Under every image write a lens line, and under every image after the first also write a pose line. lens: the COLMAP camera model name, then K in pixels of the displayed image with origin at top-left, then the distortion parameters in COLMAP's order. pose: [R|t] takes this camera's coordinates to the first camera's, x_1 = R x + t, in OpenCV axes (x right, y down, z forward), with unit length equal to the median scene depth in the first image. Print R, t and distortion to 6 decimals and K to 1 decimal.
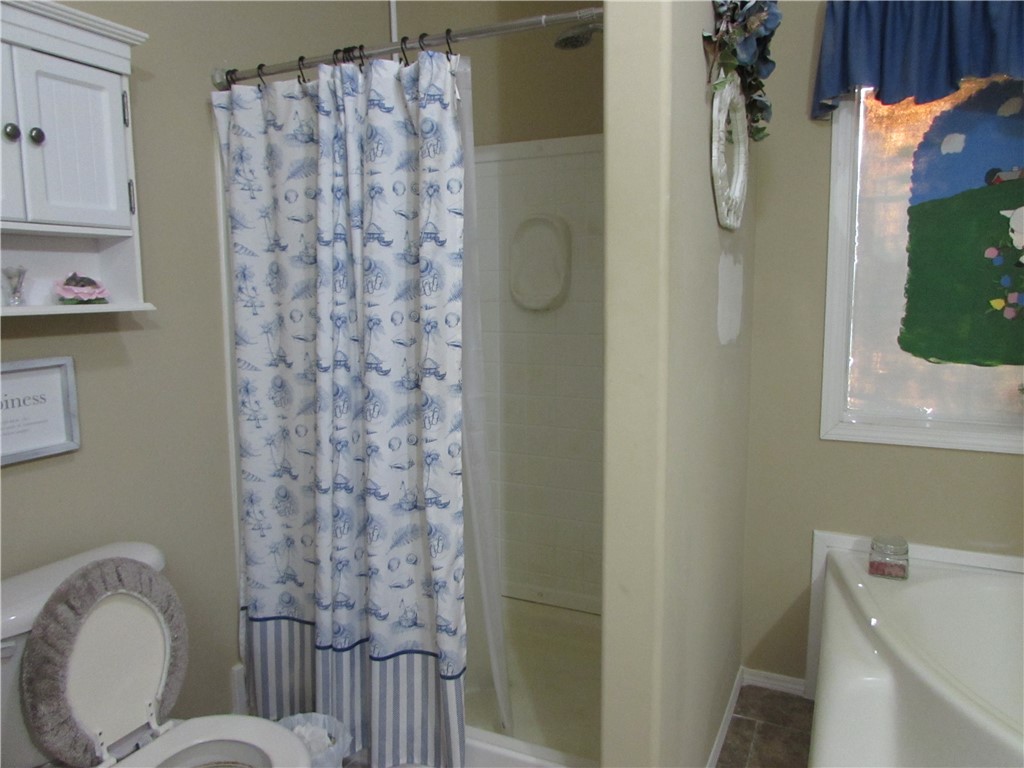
lens RADIAL K [[725.3, 0, 520.2], [0, 725.3, 376.7], [0, 0, 1]] dist [-0.012451, 0.000973]
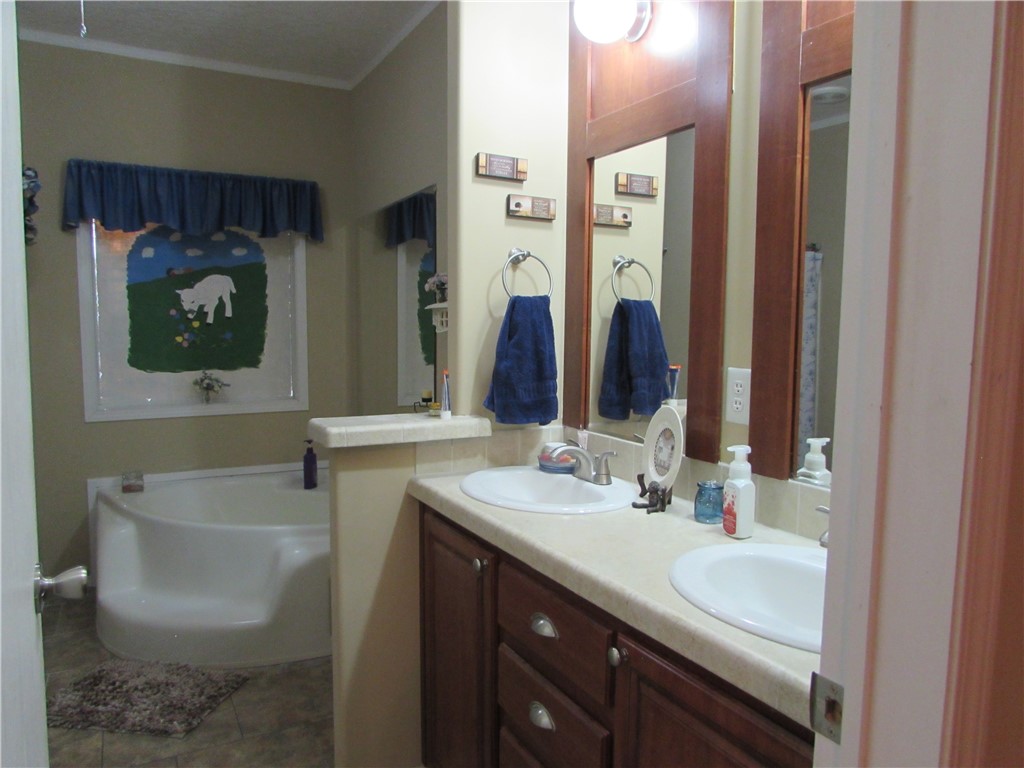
lens RADIAL K [[725.3, 0, 517.8], [0, 725.3, 377.5], [0, 0, 1]] dist [-0.012451, 0.000973]
pose [[0.585665, -0.057558, 0.808507, -0.356021], [0.092210, 0.995731, 0.004091, 0.072944], [-0.805291, 0.072156, 0.588472, -0.823301]]
